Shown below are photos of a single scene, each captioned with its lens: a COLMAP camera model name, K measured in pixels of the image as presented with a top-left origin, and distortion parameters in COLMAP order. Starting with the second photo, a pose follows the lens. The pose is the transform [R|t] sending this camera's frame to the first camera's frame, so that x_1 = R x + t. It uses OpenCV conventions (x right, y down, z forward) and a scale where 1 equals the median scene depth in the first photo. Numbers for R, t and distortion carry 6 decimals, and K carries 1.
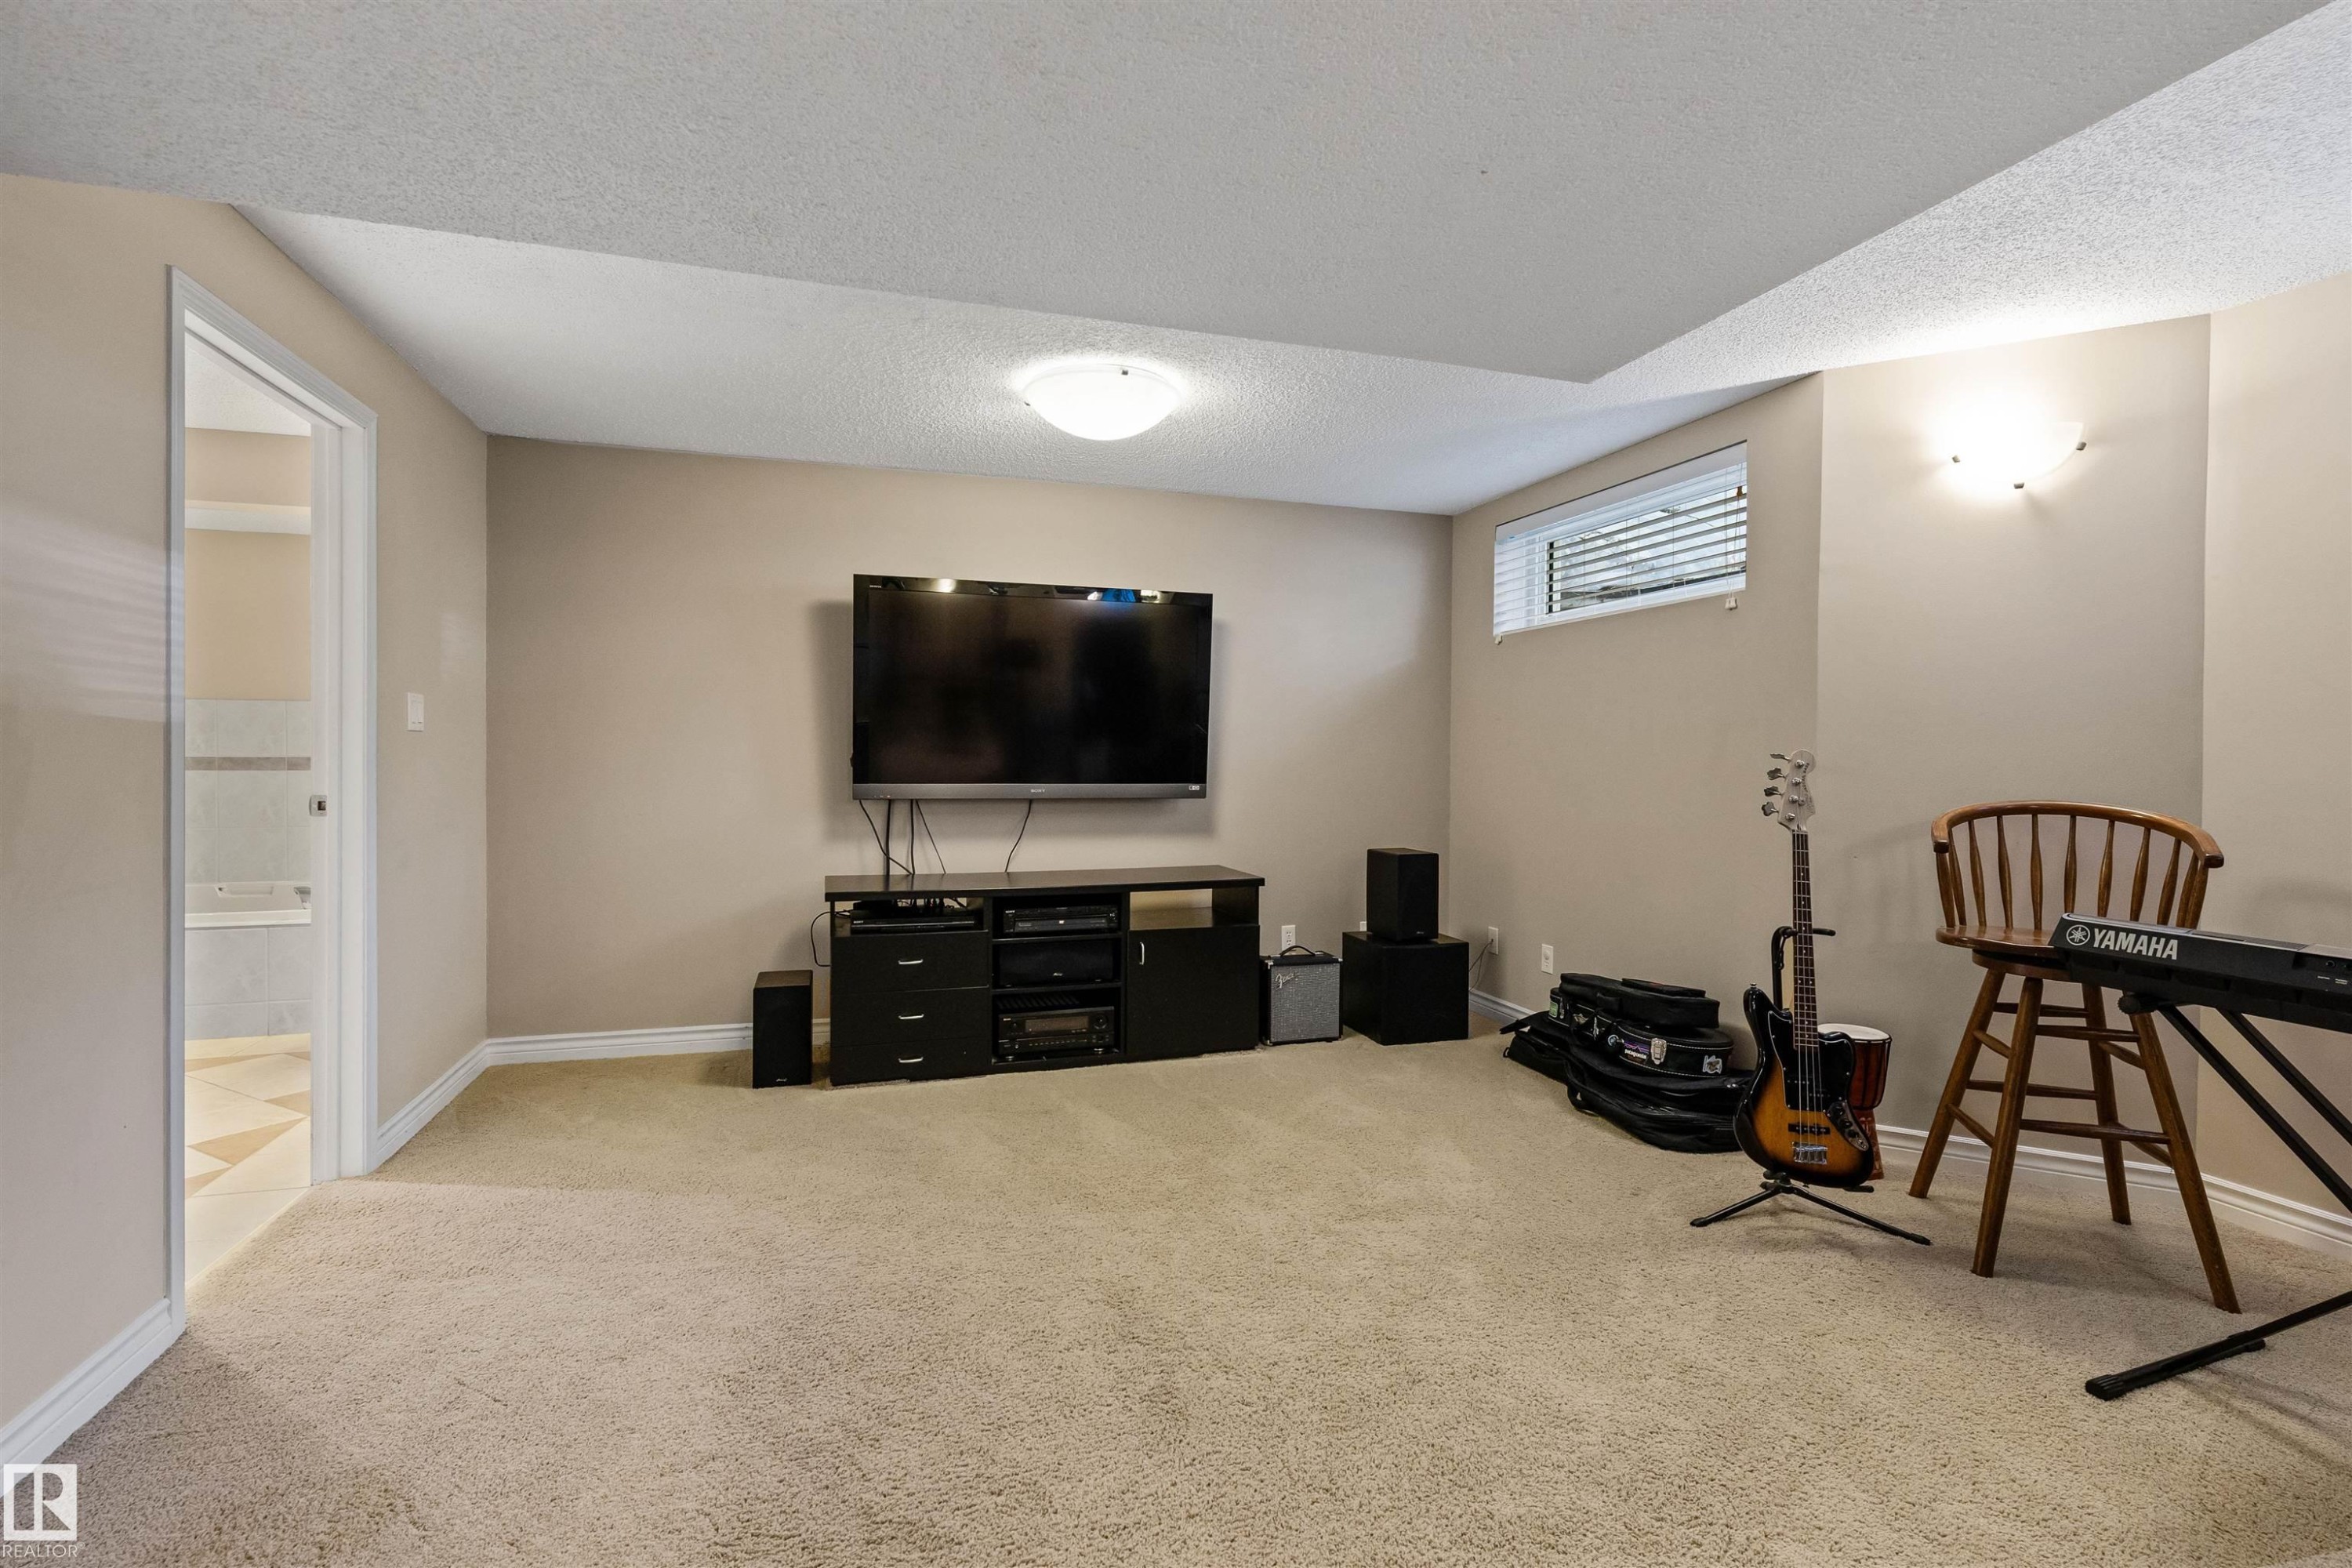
lens RADIAL K [[1091.8, 0, 1168.3], [0, 1091.8, 752.2], [0, 0, 1]] dist [-0.001275, -0.000494]
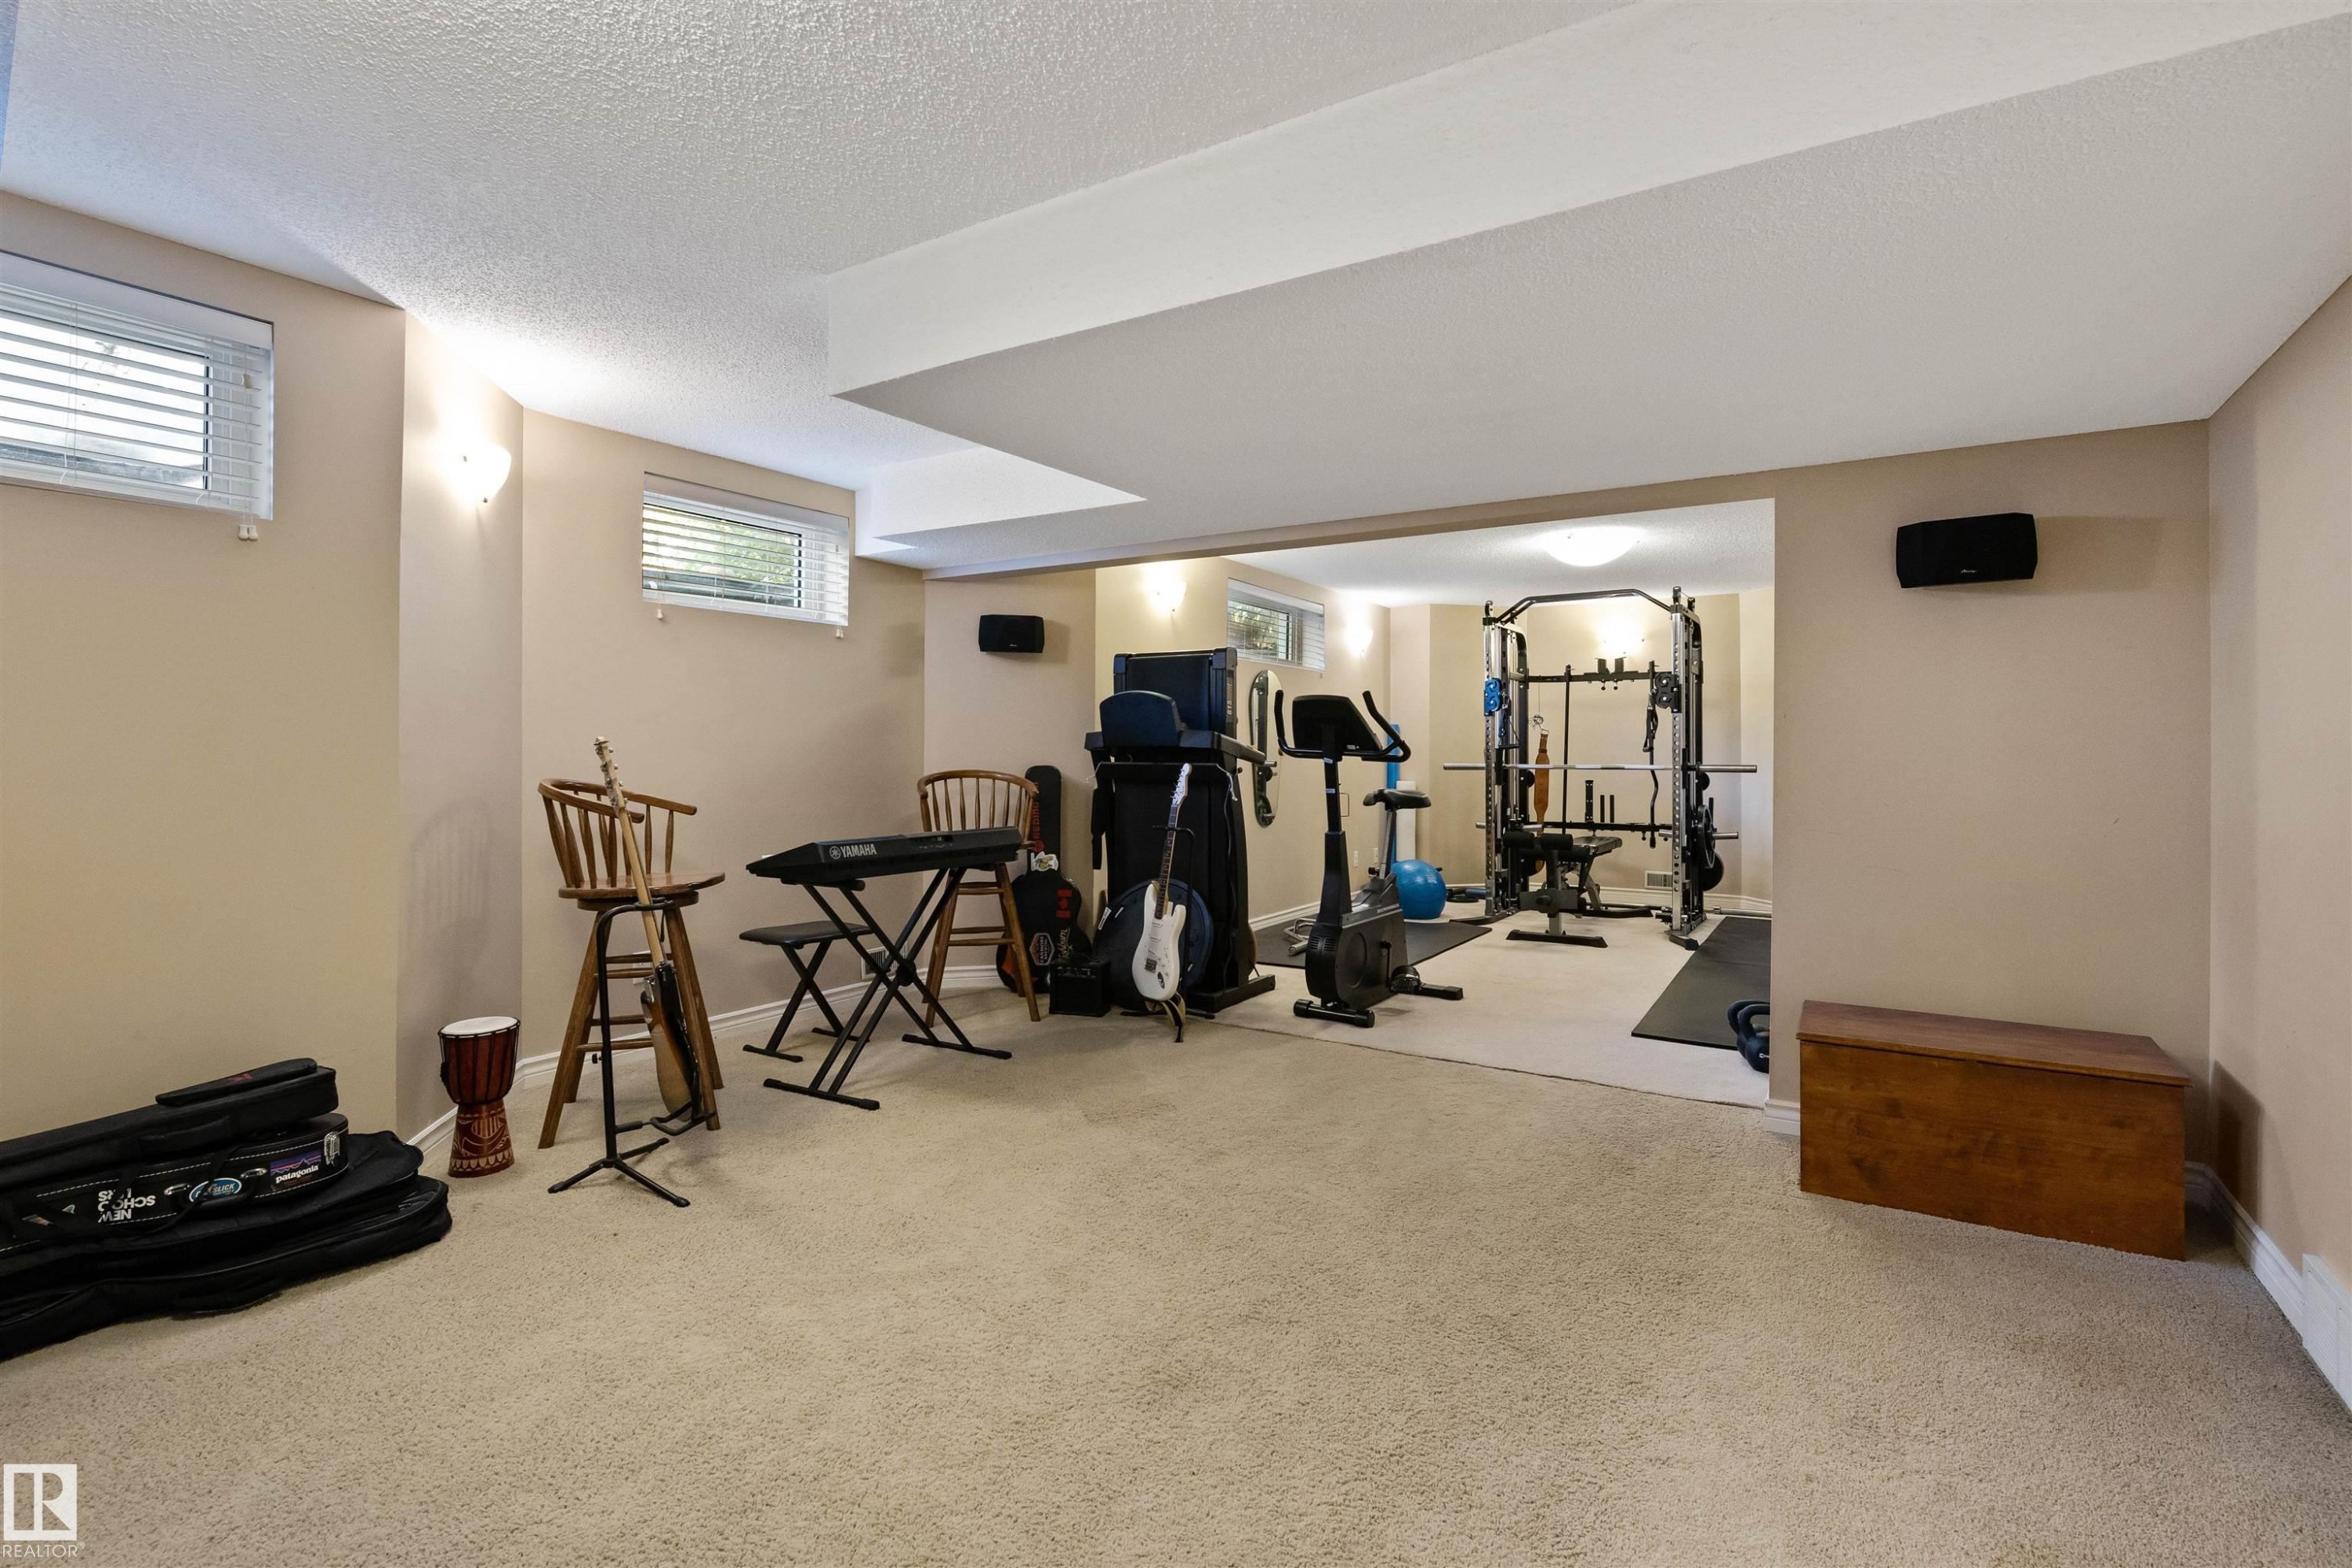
lens RADIAL K [[1091.8, 0, 1168.3], [0, 1091.8, 752.2], [0, 0, 1]] dist [-0.001275, -0.000494]
pose [[-0.651699, -0.025617, 0.758045, -0.589097], [-0.025442, 0.999605, 0.011907, -0.011474], [-0.758051, -0.011527, -0.652094, 1.384753]]
